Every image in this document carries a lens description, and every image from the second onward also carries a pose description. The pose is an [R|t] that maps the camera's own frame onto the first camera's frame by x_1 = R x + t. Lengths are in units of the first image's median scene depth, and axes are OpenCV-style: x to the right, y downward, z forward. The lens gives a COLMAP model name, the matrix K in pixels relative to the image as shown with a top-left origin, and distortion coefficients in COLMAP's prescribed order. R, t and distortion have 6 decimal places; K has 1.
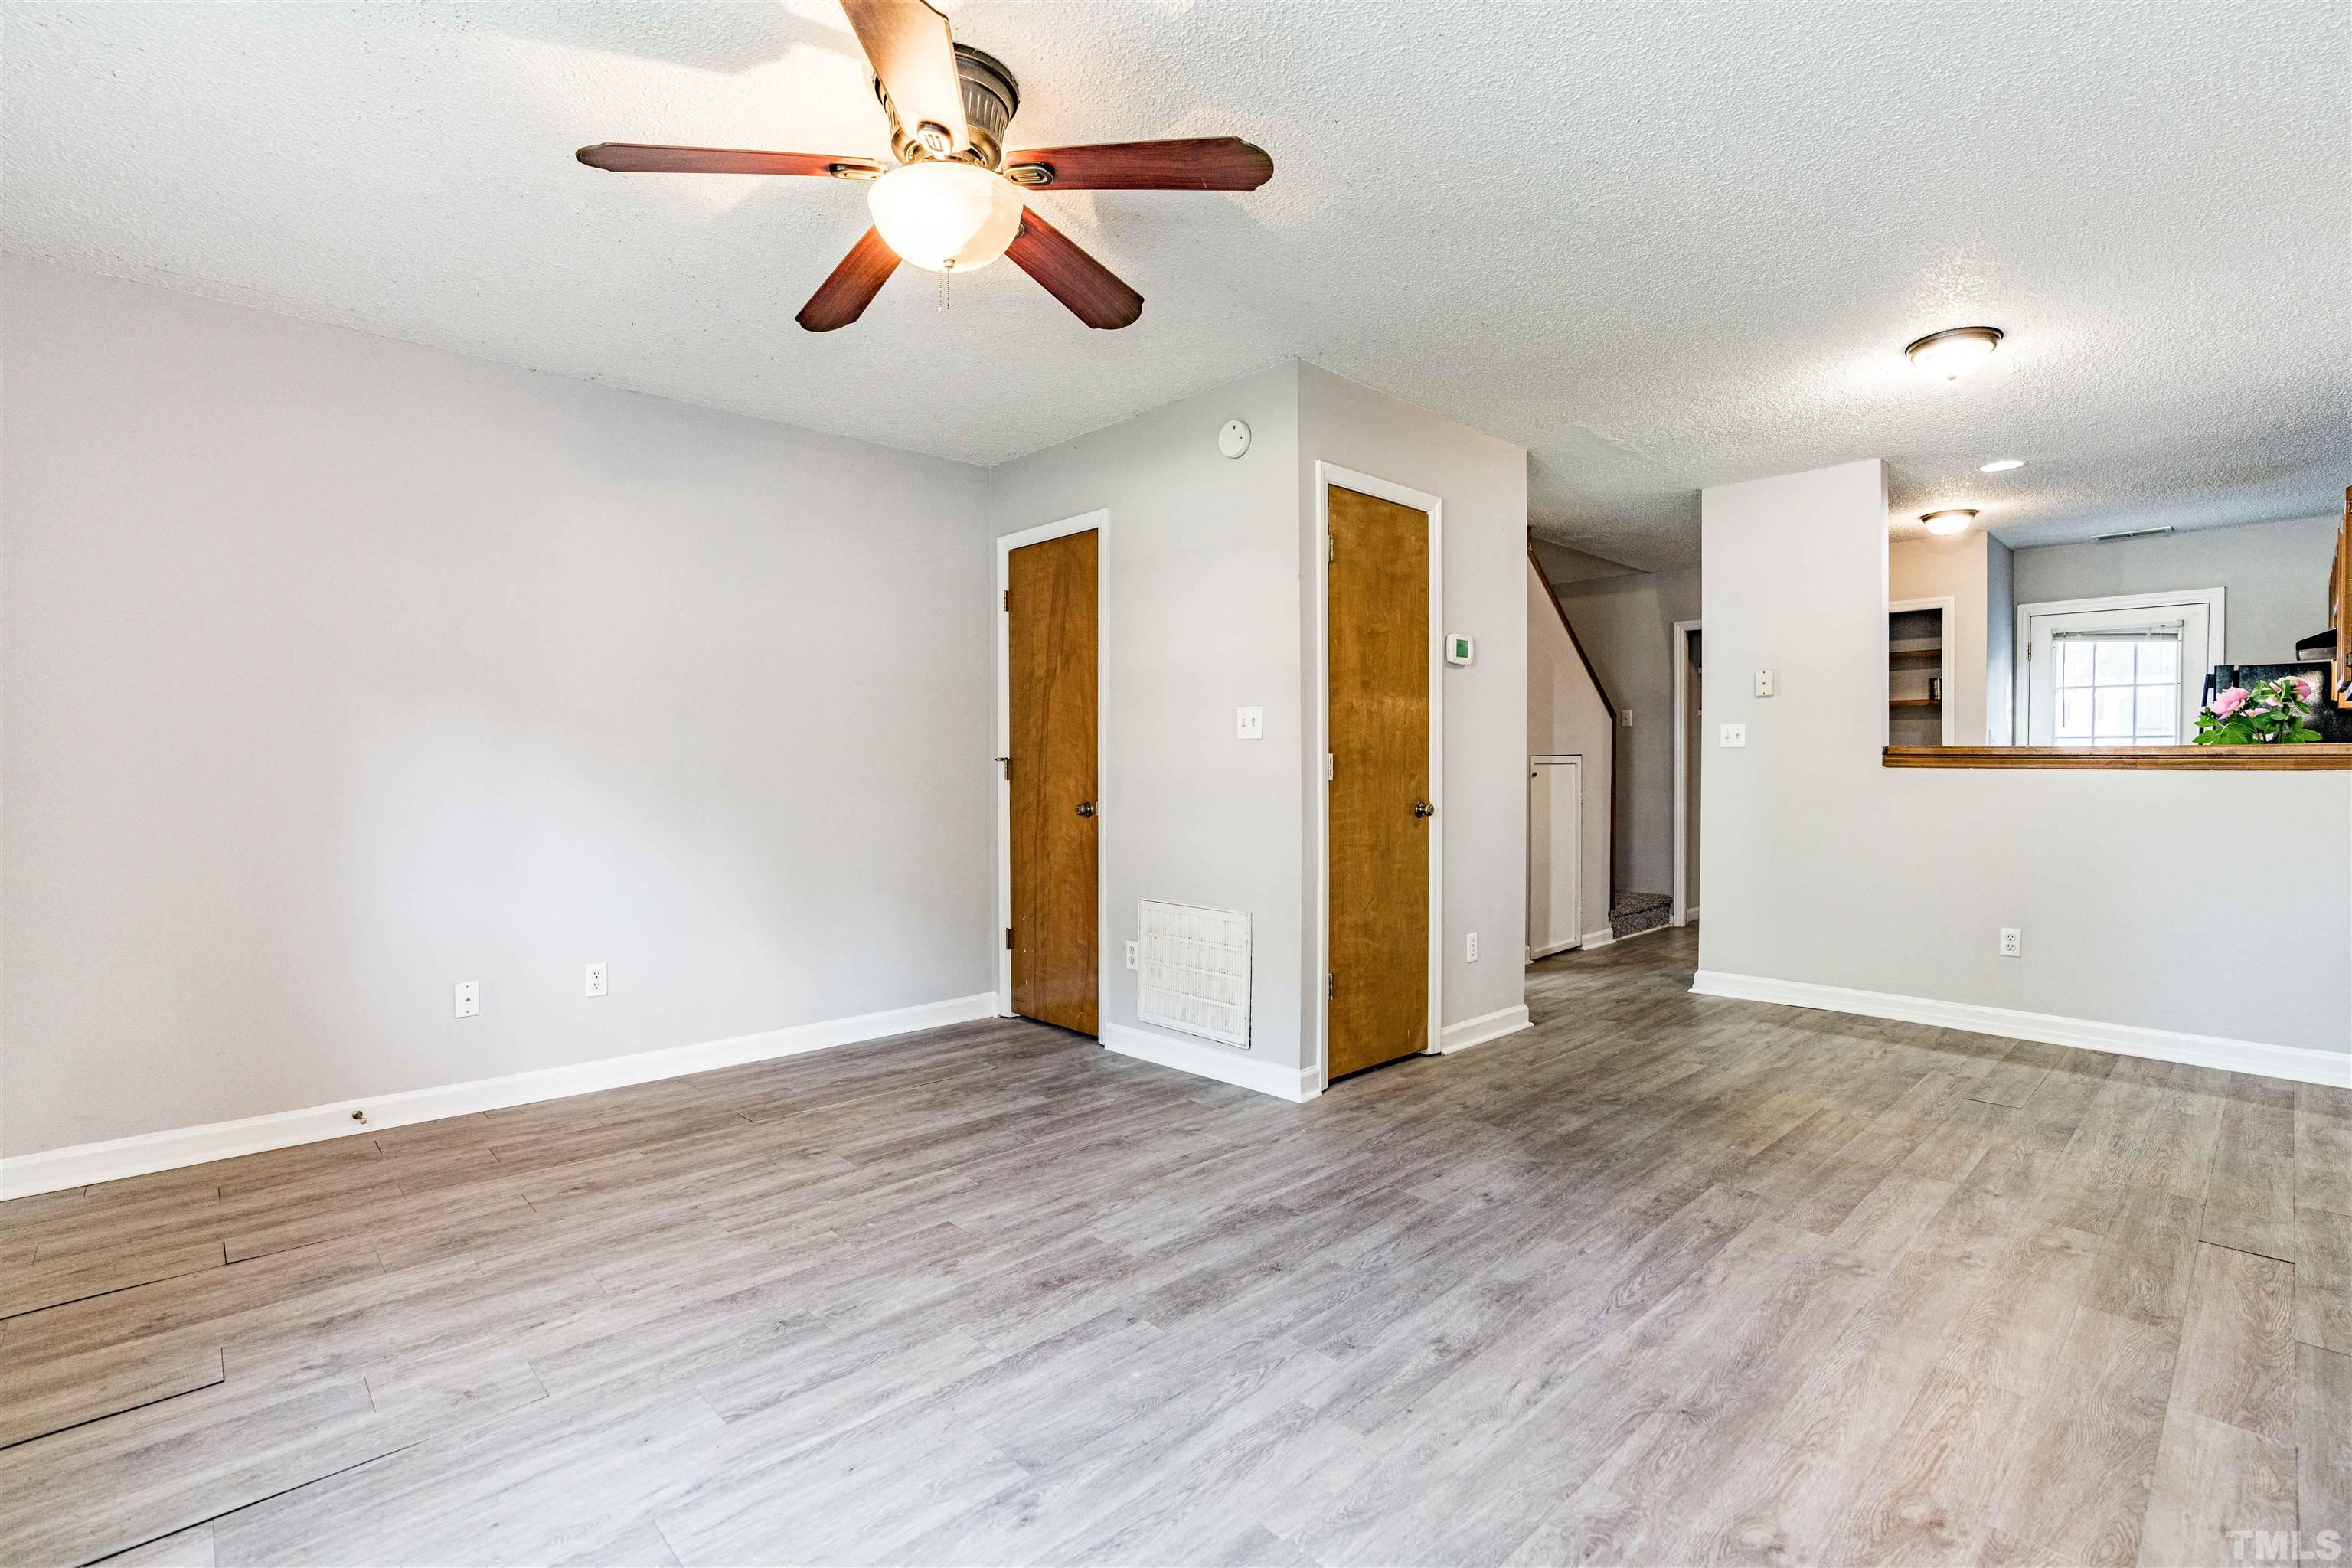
lens RADIAL K [[1082.9, 0, 1176.0], [0, 1082.9, 784.0], [0, 0, 1]] dist [-0.043655, 0.022322]
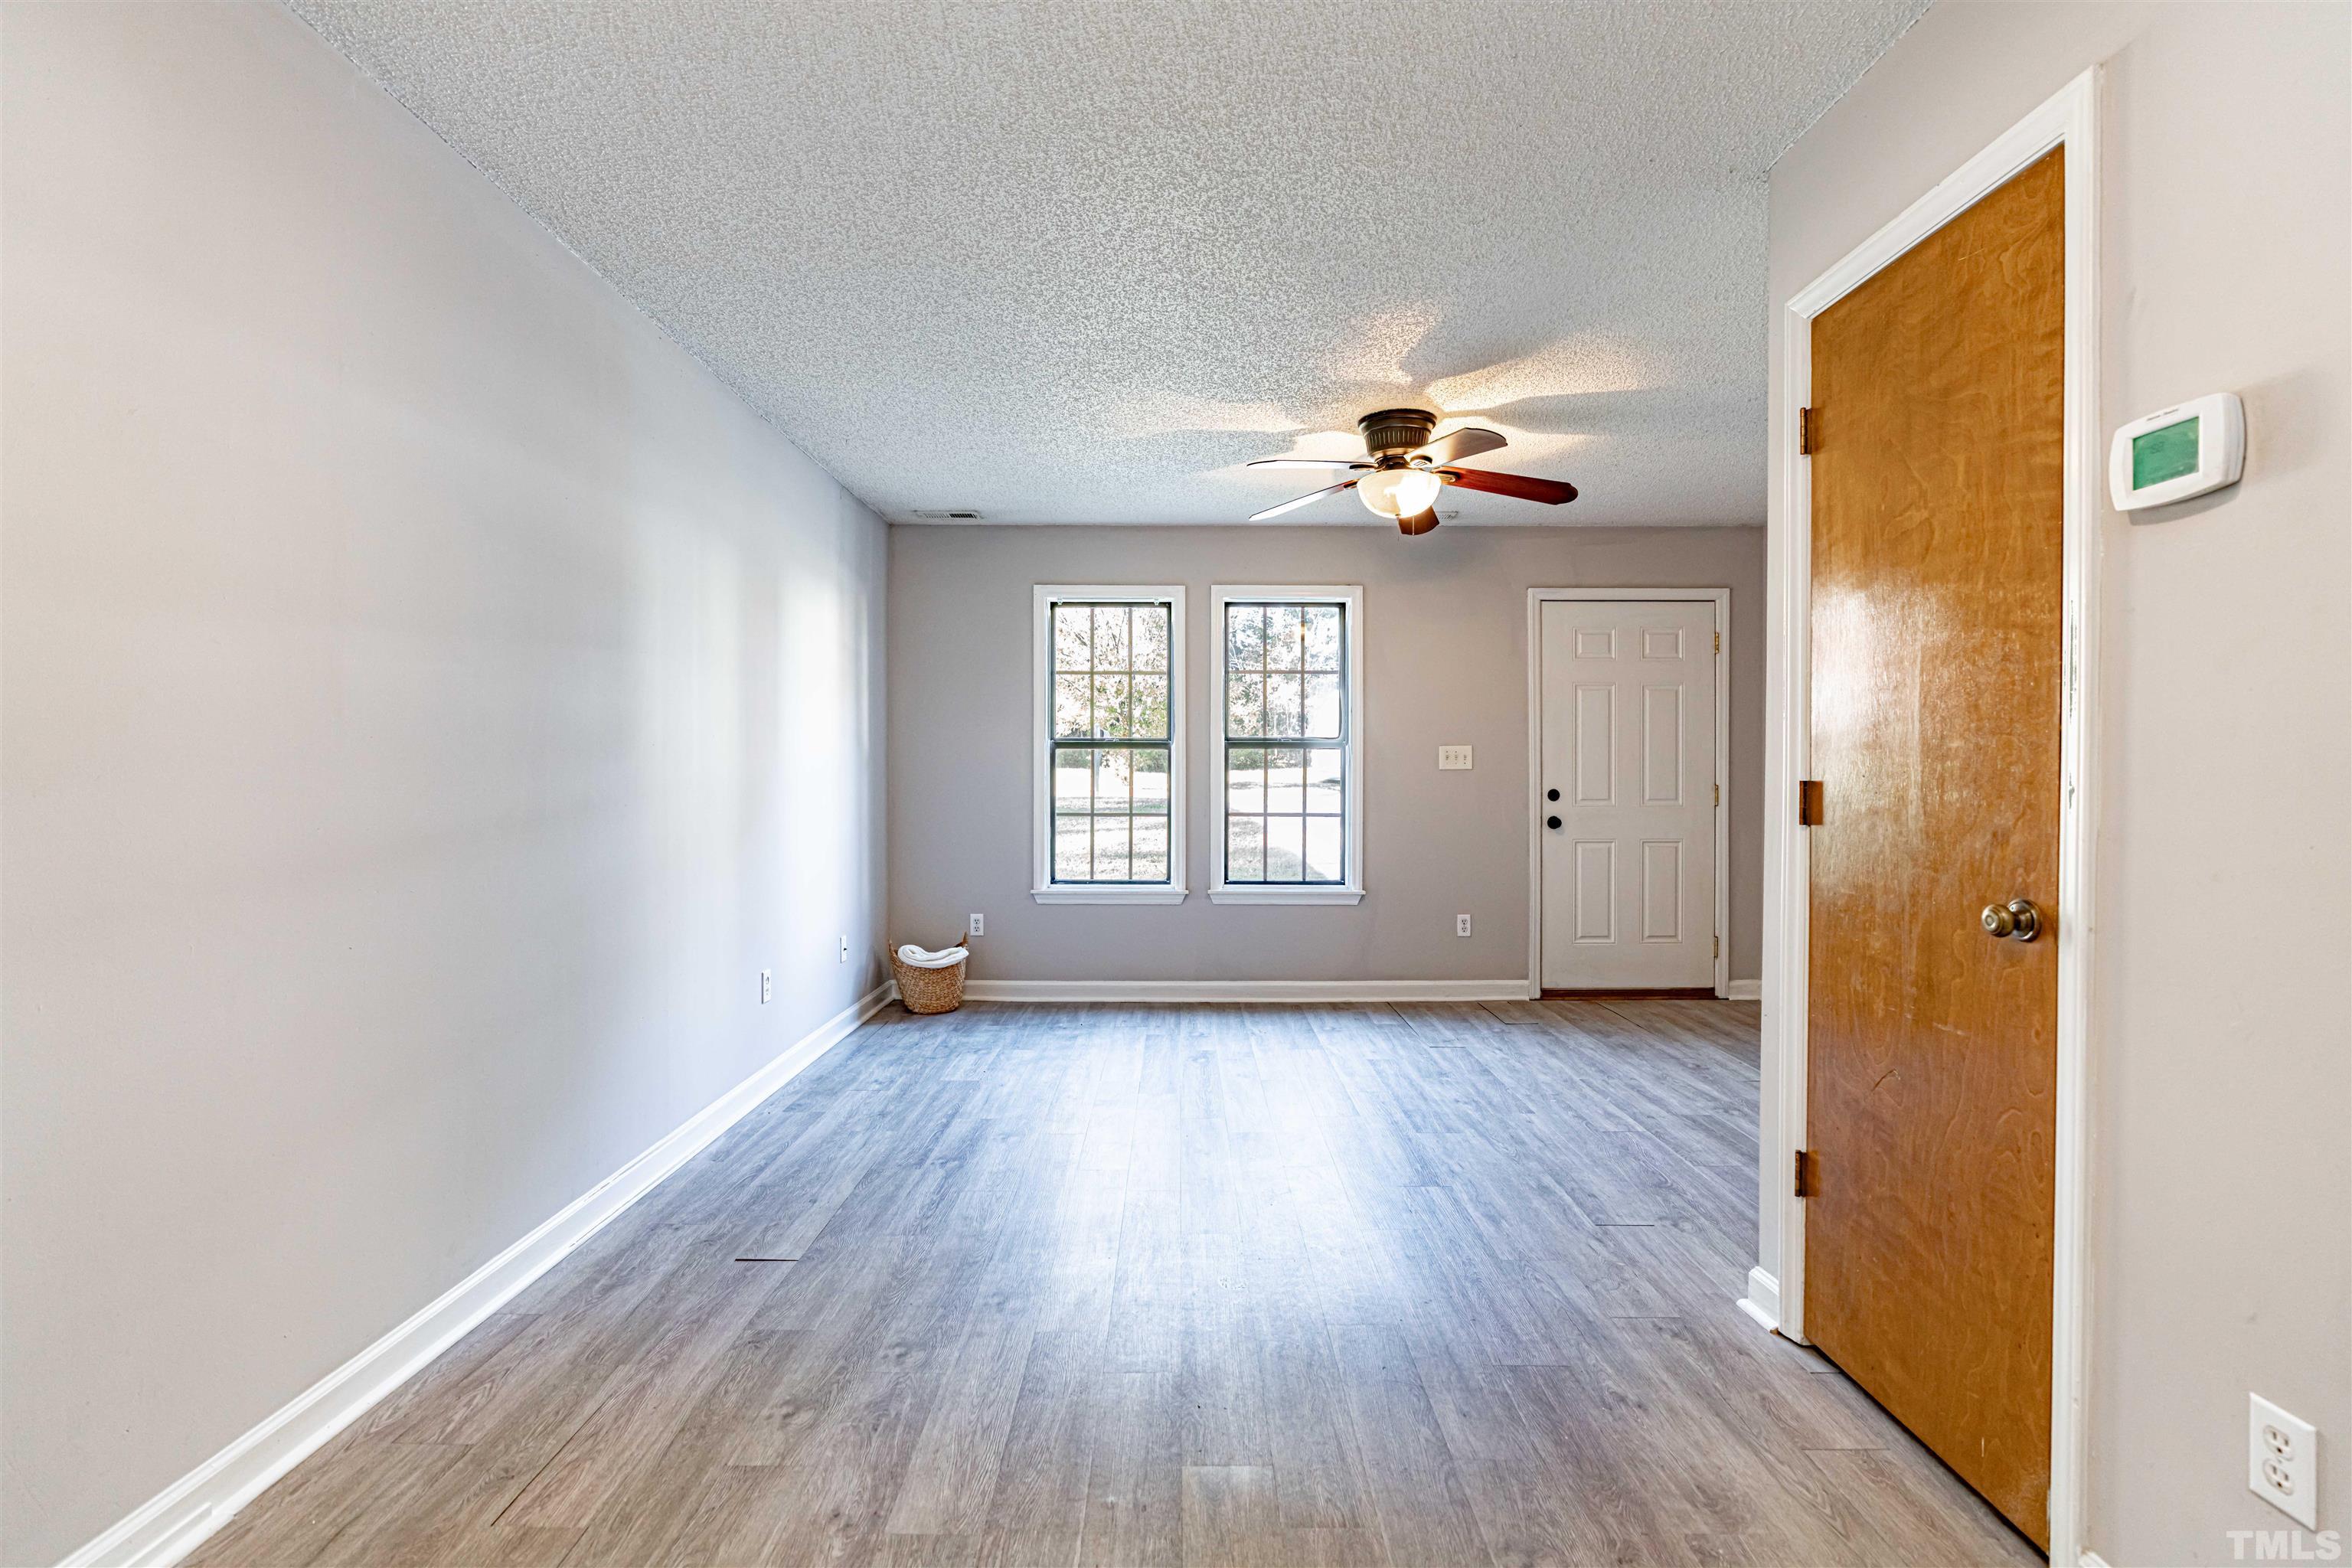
lens RADIAL K [[1065.7, 0, 1174.7], [0, 1065.7, 780.9], [0, 0, 1]] dist [-0.032860, 0.013565]
pose [[-0.691682, 0.005426, -0.722182, 0.984187], [-0.012326, 0.999737, 0.019317, -0.042749], [0.722097, 0.022263, -0.691433, 1.422096]]
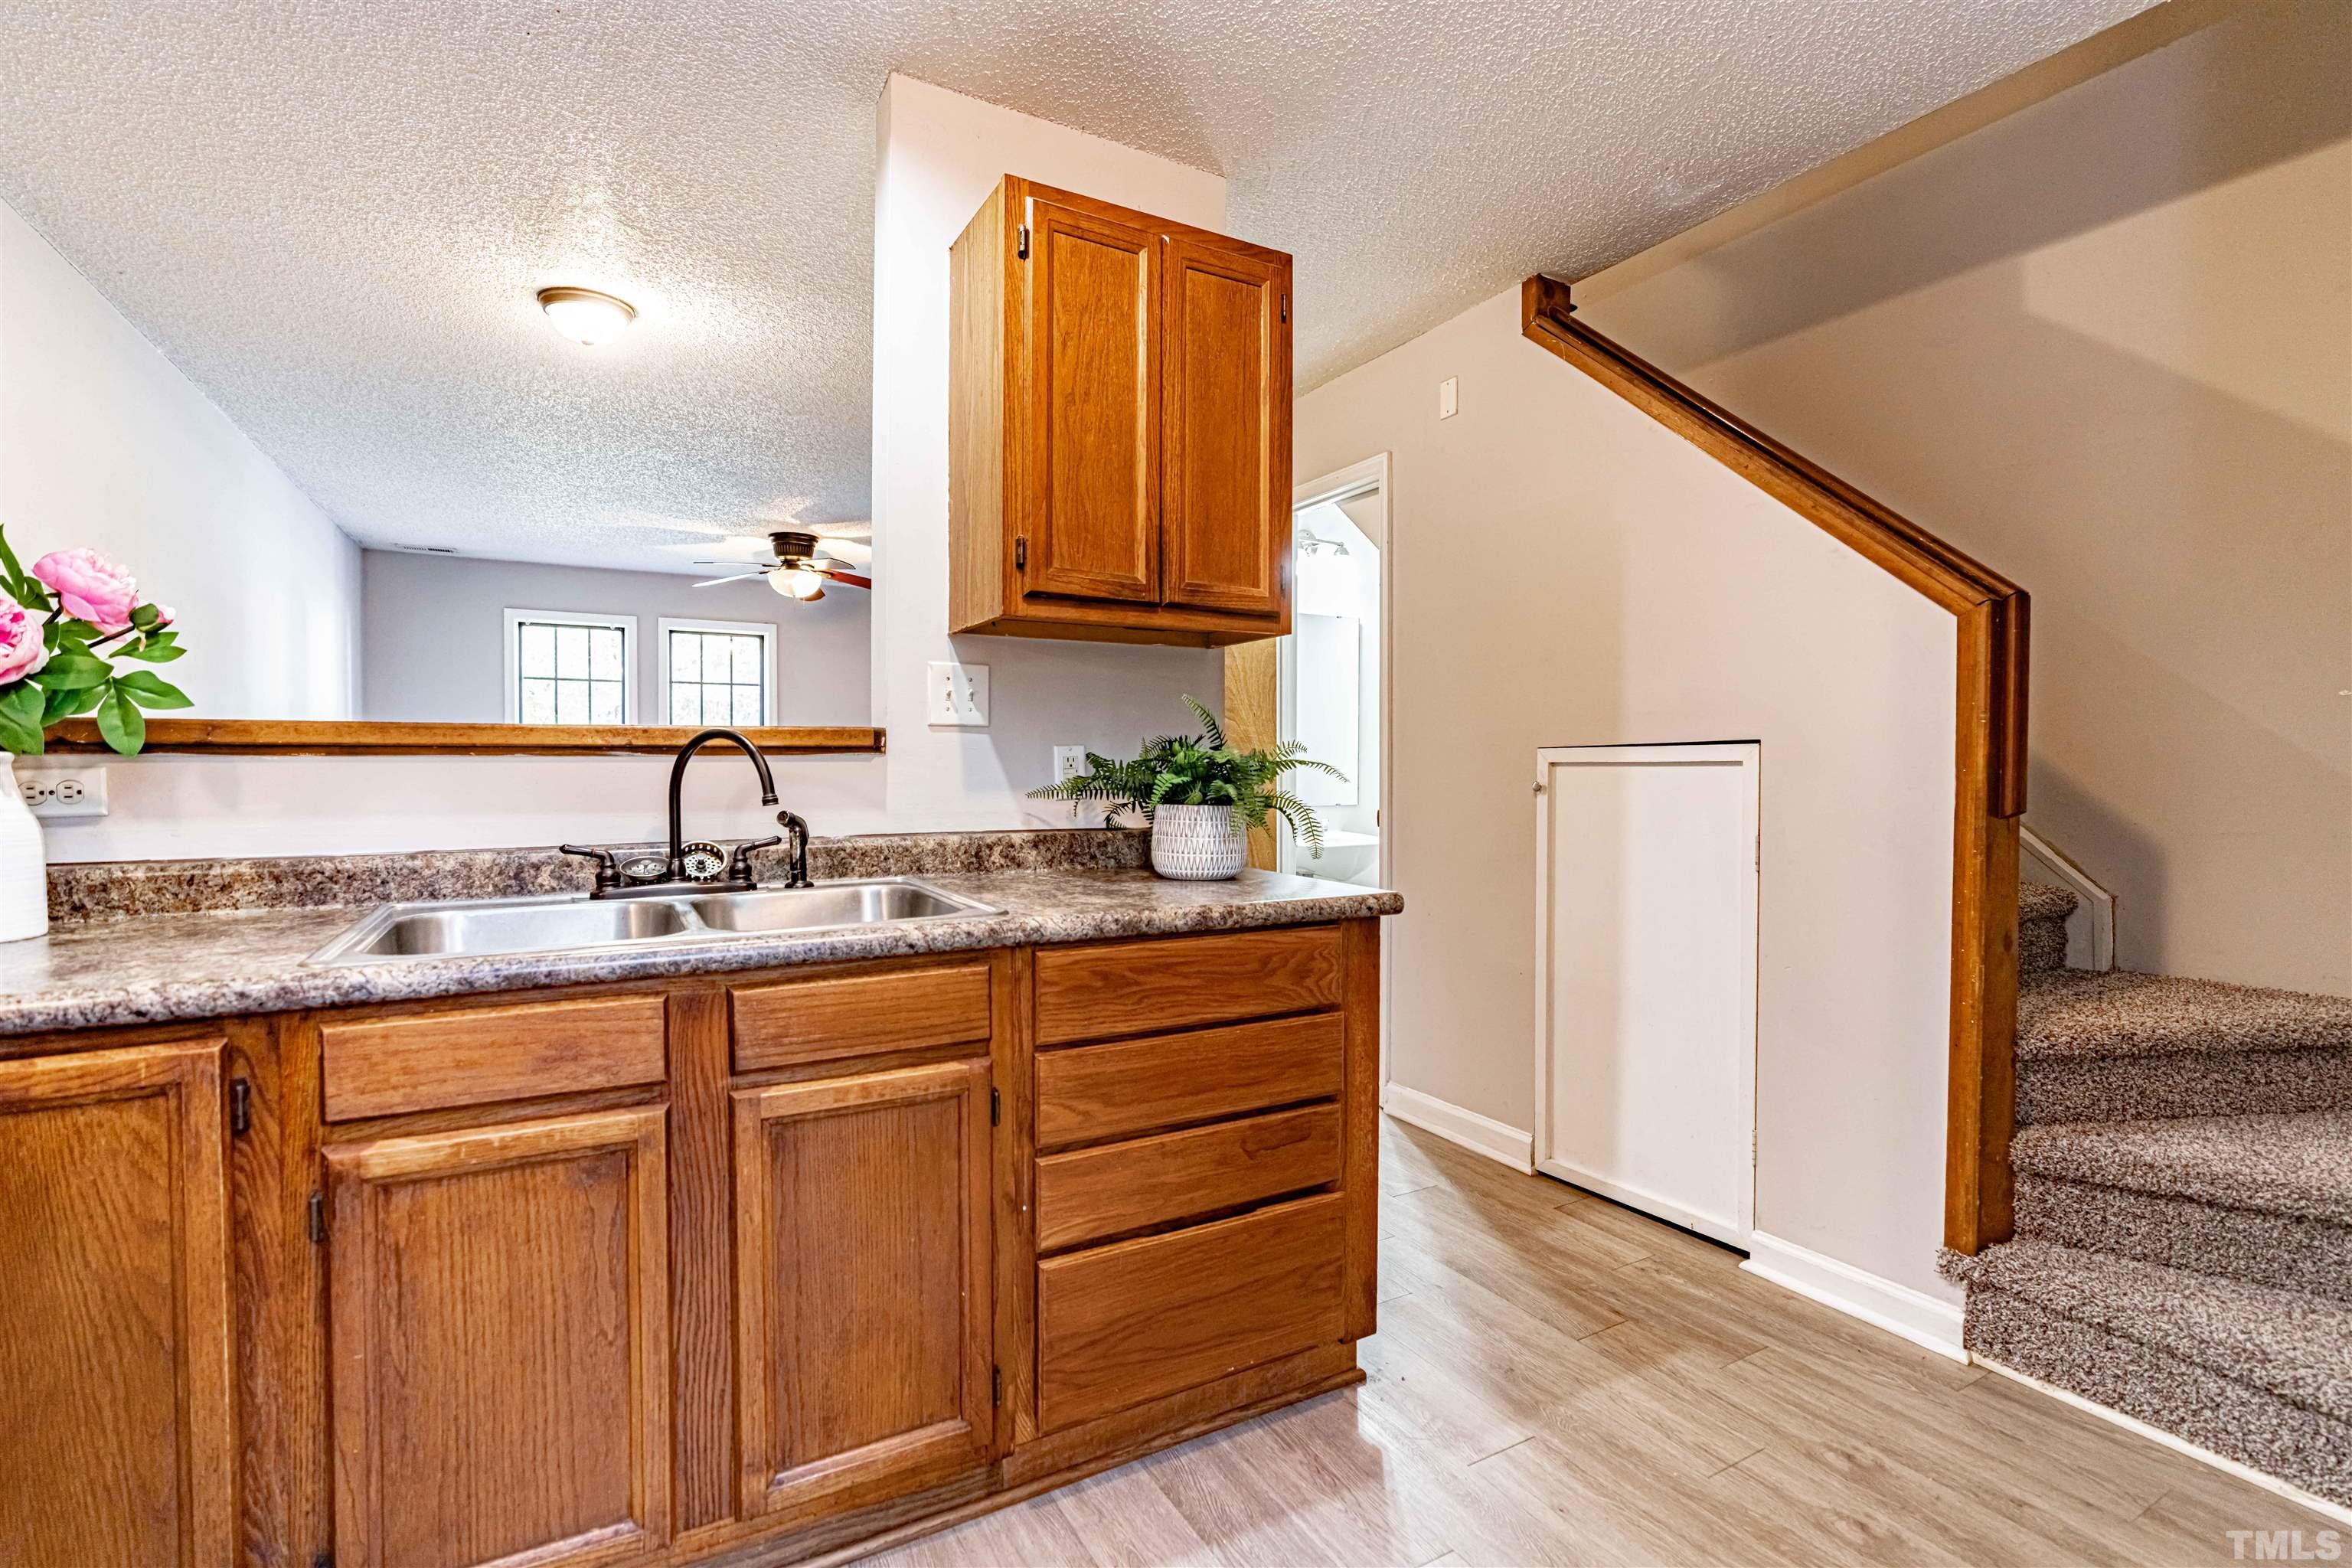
lens RADIAL K [[1065.7, 0, 1174.7], [0, 1065.7, 780.9], [0, 0, 1]] dist [-0.032860, 0.013565]
pose [[-0.244674, 0.015633, -0.969479, 1.707675], [-0.015758, 0.999674, 0.020097, -0.034572], [0.969477, 0.020194, -0.244348, 1.961071]]
